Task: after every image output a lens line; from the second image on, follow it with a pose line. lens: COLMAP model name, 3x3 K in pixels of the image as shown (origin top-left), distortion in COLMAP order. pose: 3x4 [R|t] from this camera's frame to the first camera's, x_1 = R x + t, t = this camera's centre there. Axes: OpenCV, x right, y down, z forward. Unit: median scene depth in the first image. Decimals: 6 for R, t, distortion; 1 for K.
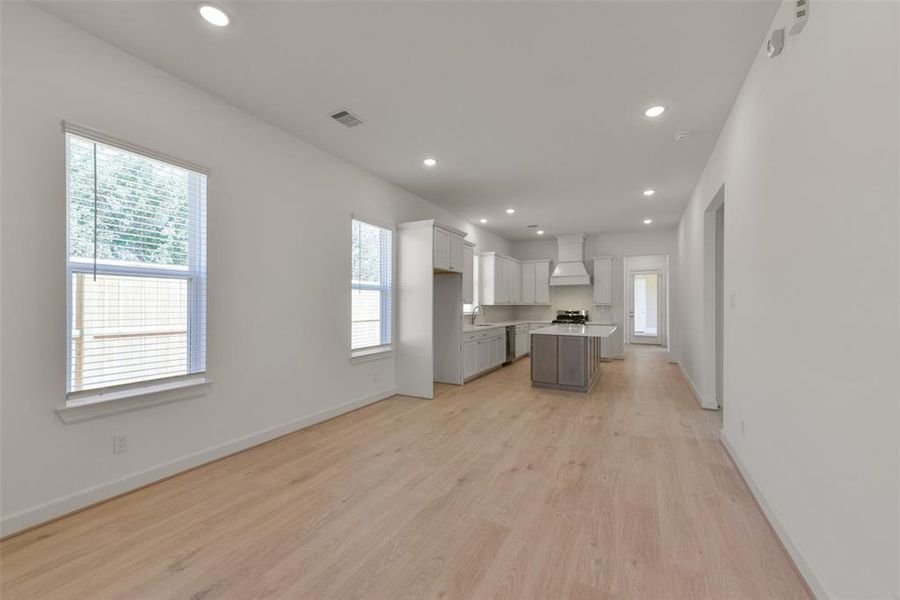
lens RADIAL K [[357.7, 0, 451.3], [0, 357.7, 297.5], [0, 0, 1]] dist [0.001914, 0.000116]
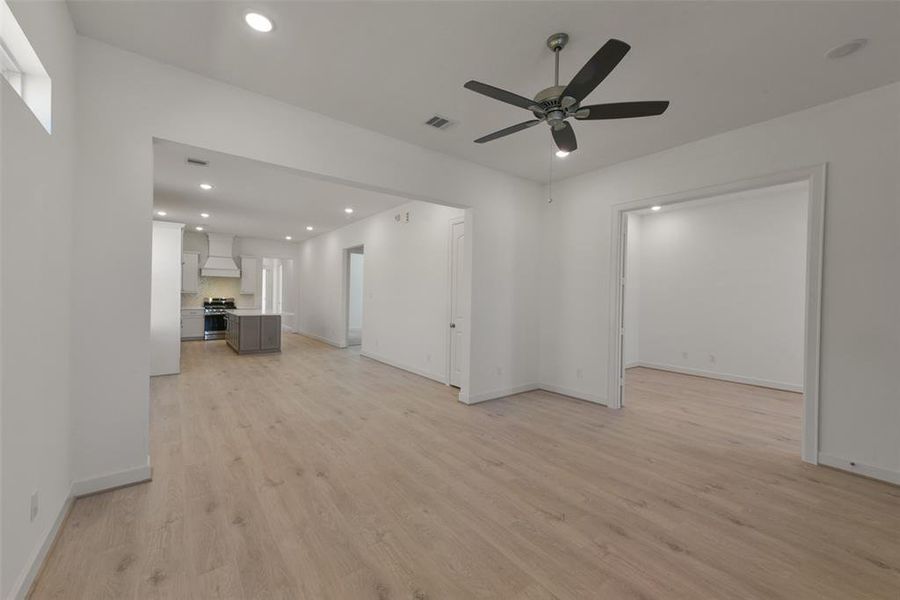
lens RADIAL K [[355.5, 0, 450.7], [0, 355.5, 283.2], [0, 0, 1]] dist [0.002922, 0.000303]
pose [[0.406800, 0.028434, 0.913074, -0.524659], [-0.025906, 0.999473, -0.019583, -0.012536], [-0.913150, -0.015687, 0.407323, -0.210412]]
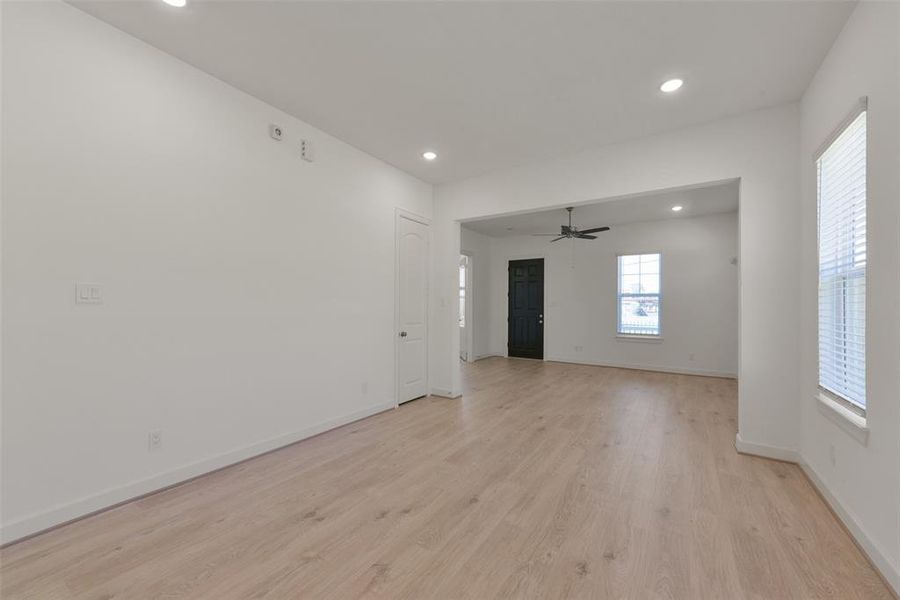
lens RADIAL K [[341.5, 0, 450.0], [0, 341.5, 300.0], [0, 0, 1]] dist [0.021805, -0.000023]
pose [[-0.995224, -0.013335, 0.096707, 0.004226], [-0.016109, 0.999479, -0.027960, 0.012586], [-0.096284, -0.029384, -0.994920, 0.680318]]
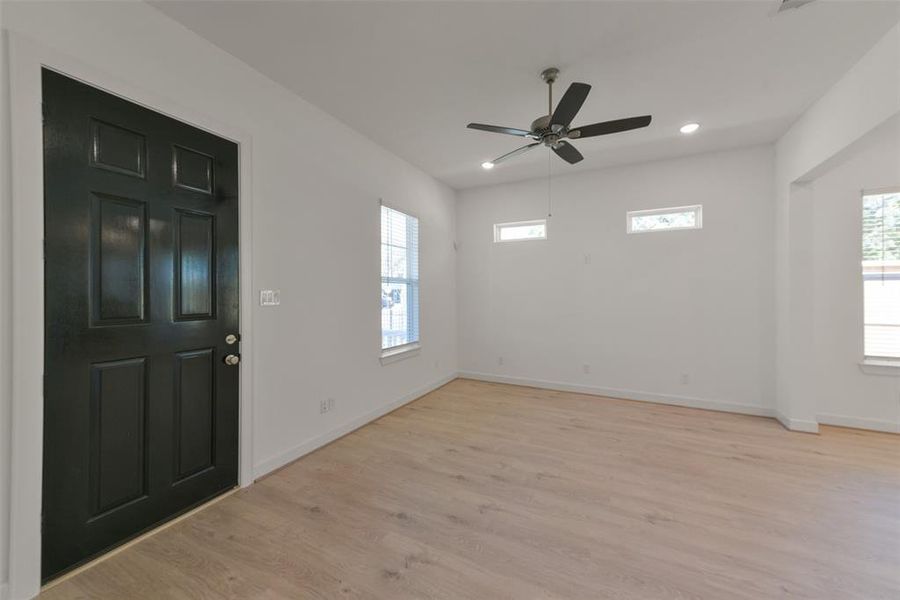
lens RADIAL K [[341.5, 0, 450.0], [0, 341.5, 300.0], [0, 0, 1]] dist [0.021805, -0.000023]
pose [[0.019597, 0.009643, -0.999761, 0.146627], [0.018920, 0.999771, 0.010014, -0.010569], [0.999629, -0.019112, 0.019410, -0.272139]]
